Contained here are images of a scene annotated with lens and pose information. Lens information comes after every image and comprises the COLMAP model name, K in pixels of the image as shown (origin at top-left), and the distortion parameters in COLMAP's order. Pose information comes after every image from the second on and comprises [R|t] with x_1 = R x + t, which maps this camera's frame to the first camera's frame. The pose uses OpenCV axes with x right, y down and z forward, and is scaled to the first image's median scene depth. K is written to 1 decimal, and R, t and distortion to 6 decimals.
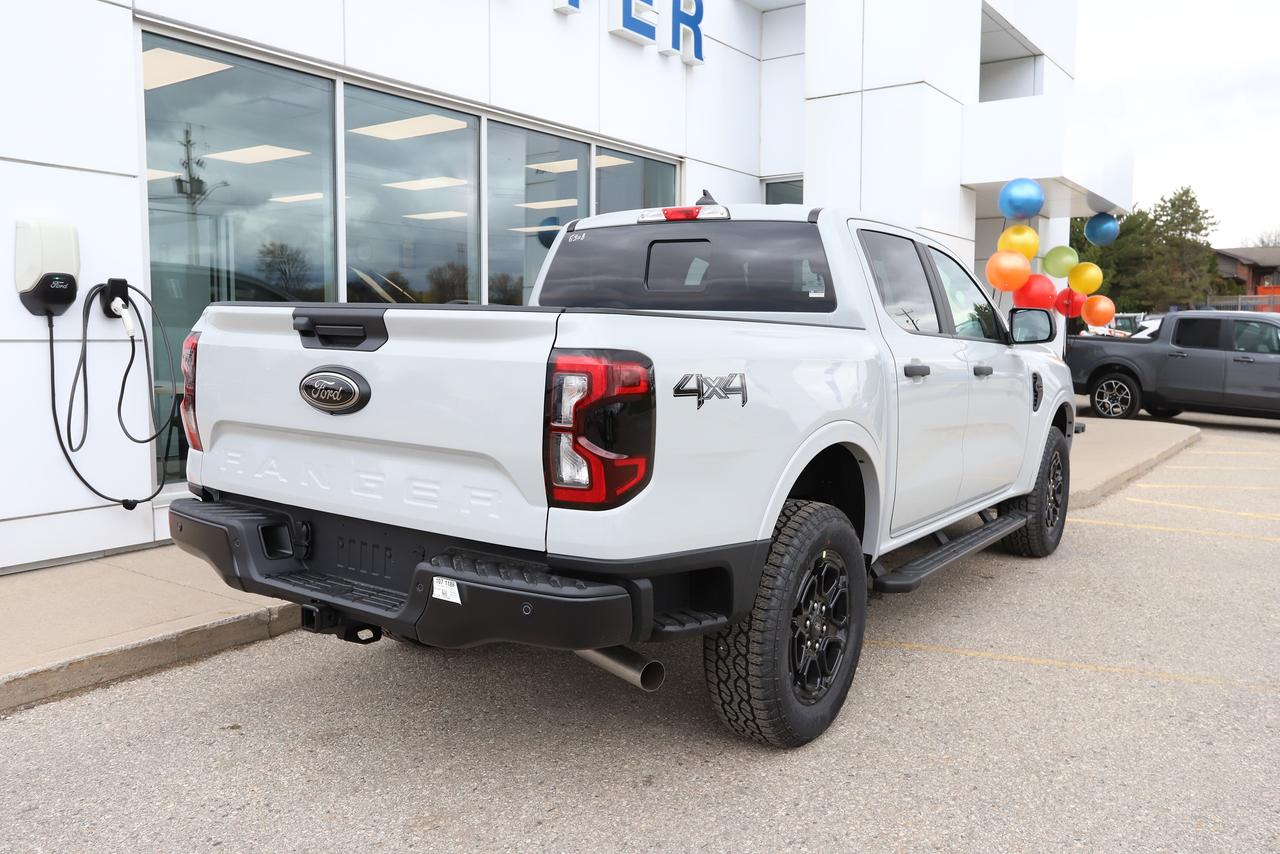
lens RADIAL K [[1027.9, 0, 640.0], [0, 1027.9, 427.0], [0, 0, 1]] dist [-0.011669, -0.003964]
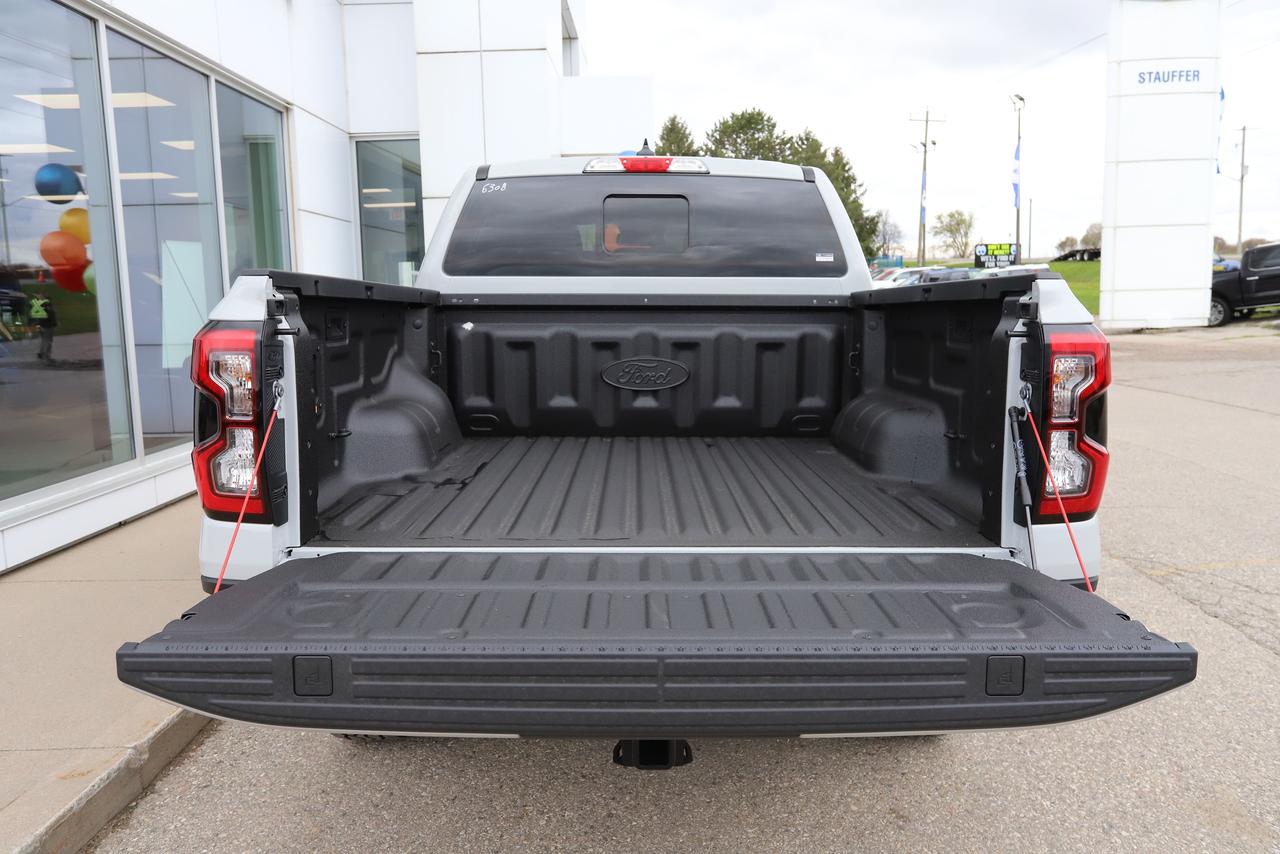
lens RADIAL K [[955.3, 0, 640.0], [0, 955.3, 427.0], [0, 0, 1]] dist [-0.003869, 0.002132]
pose [[0.813856, -0.099536, 0.572478, -0.550162], [0.075601, 0.994983, 0.065518, -0.050389], [-0.576128, -0.010042, 0.817298, 0.423852]]
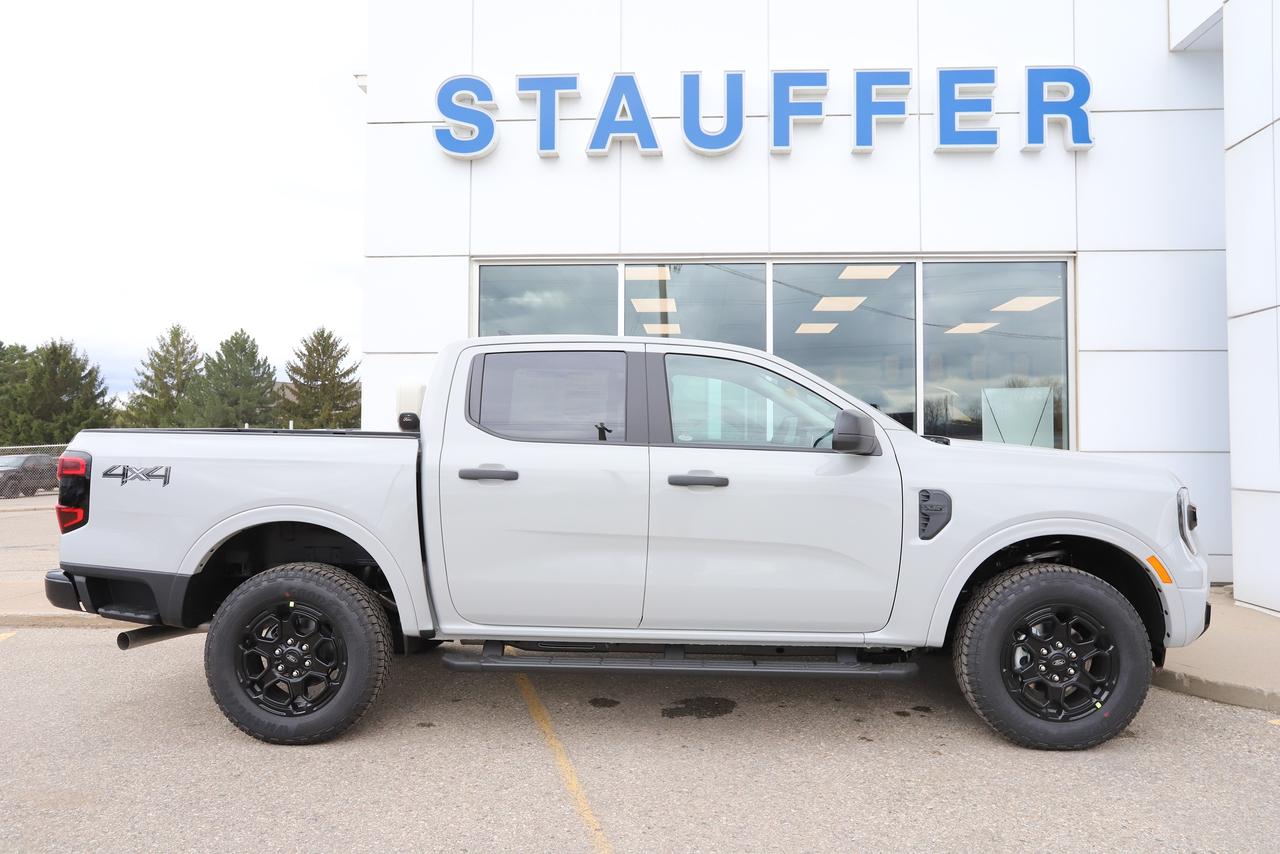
lens RADIAL K [[928.3, 0, 640.0], [0, 928.3, 427.0], [0, 0, 1]] dist [-0.003681, 0.000970]
pose [[0.519154, -0.025448, -0.854302, 1.435948], [-0.076001, 0.994222, -0.075801, -0.049091], [0.851295, 0.104280, 0.514221, 0.723230]]
